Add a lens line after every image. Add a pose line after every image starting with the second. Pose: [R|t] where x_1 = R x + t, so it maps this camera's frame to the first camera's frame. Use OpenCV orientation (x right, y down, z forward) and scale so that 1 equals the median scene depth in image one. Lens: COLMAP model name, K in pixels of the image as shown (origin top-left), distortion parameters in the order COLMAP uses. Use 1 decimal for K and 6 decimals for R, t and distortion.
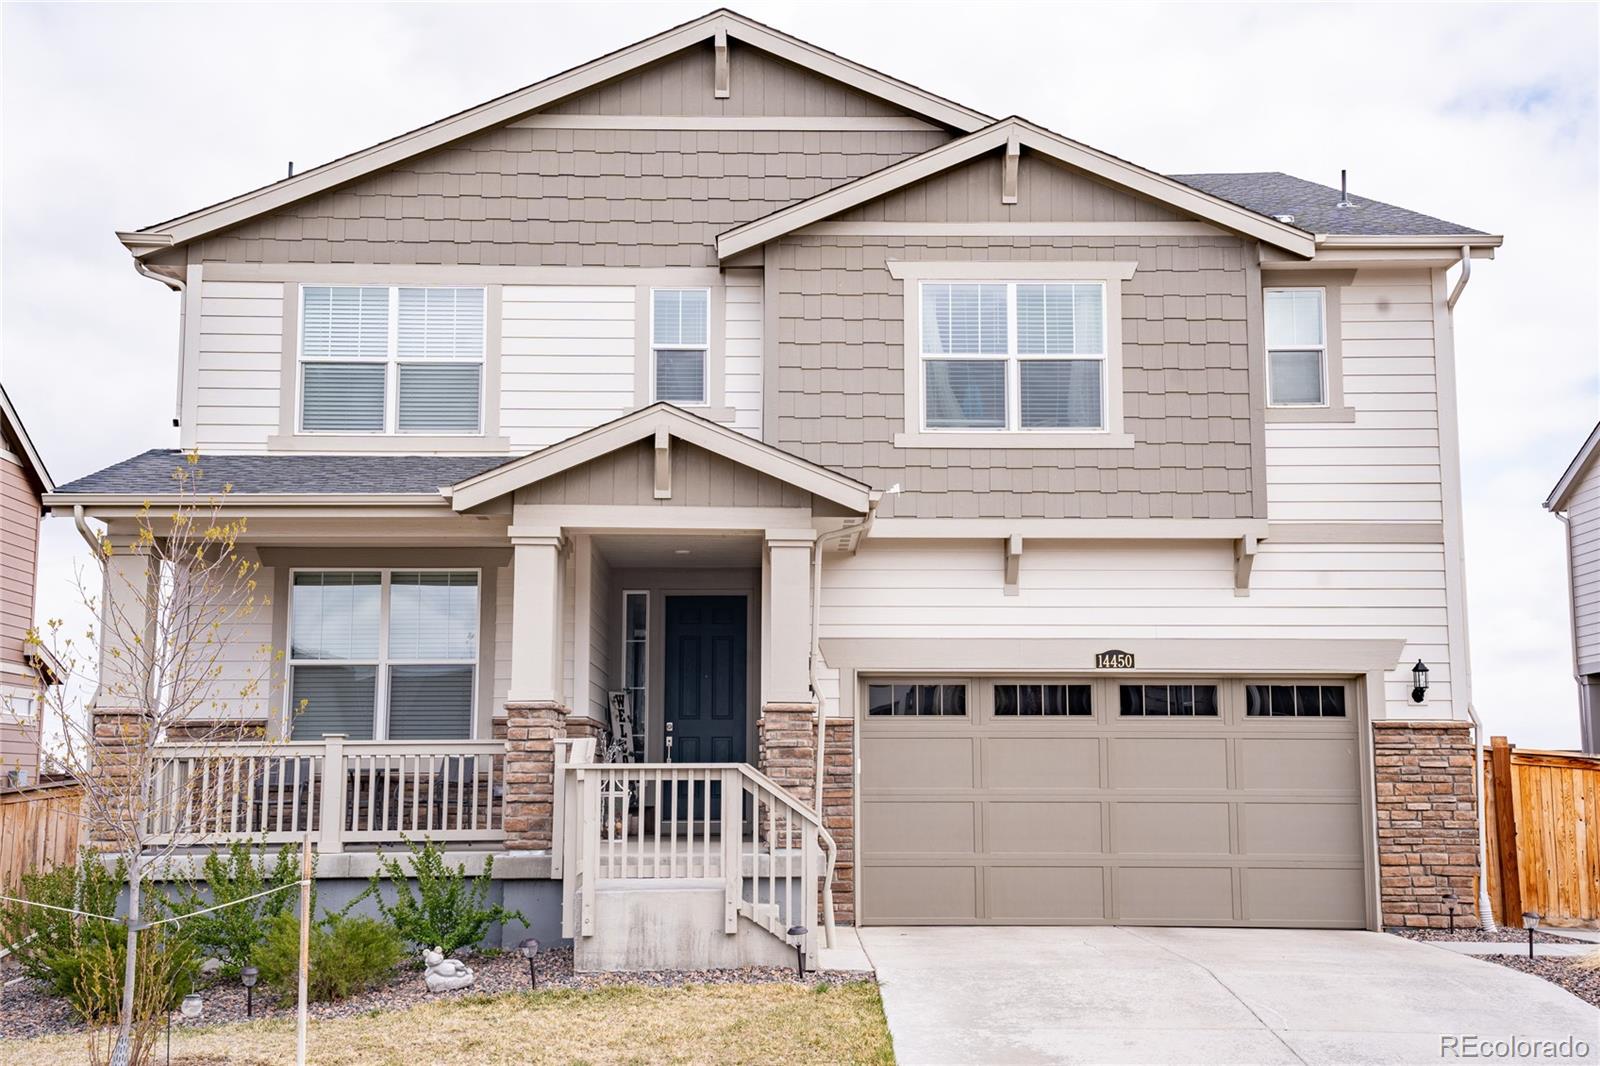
lens RADIAL K [[1947.3, 0, 800.7], [0, 1947.3, 534.7], [0, 0, 1]] dist [0.157545, 0.000000]
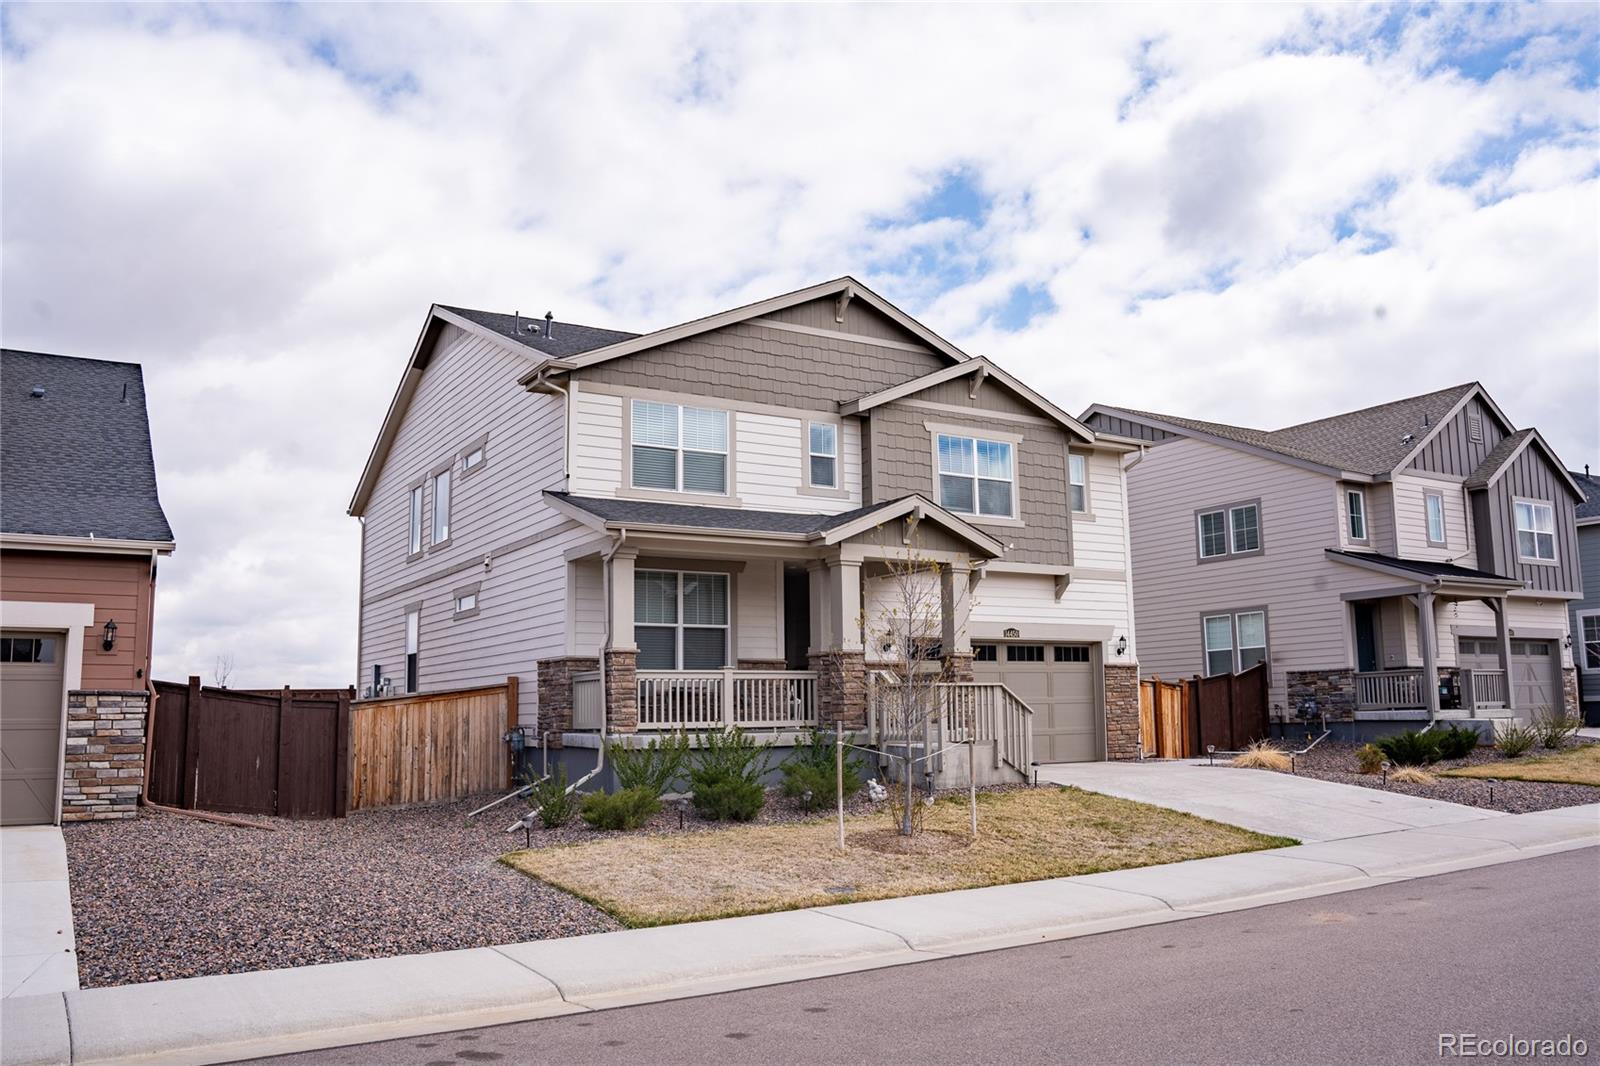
lens RADIAL K [[1269.5, 0, 799.4], [0, 1269.5, 541.9], [0, 0, 1]] dist [-0.085646, 0.008901]
pose [[0.867542, 0.057935, 0.493978, -0.665081], [-0.057647, 0.998212, -0.015830, 0.003926], [-0.494011, -0.014743, 0.869330, -0.015333]]
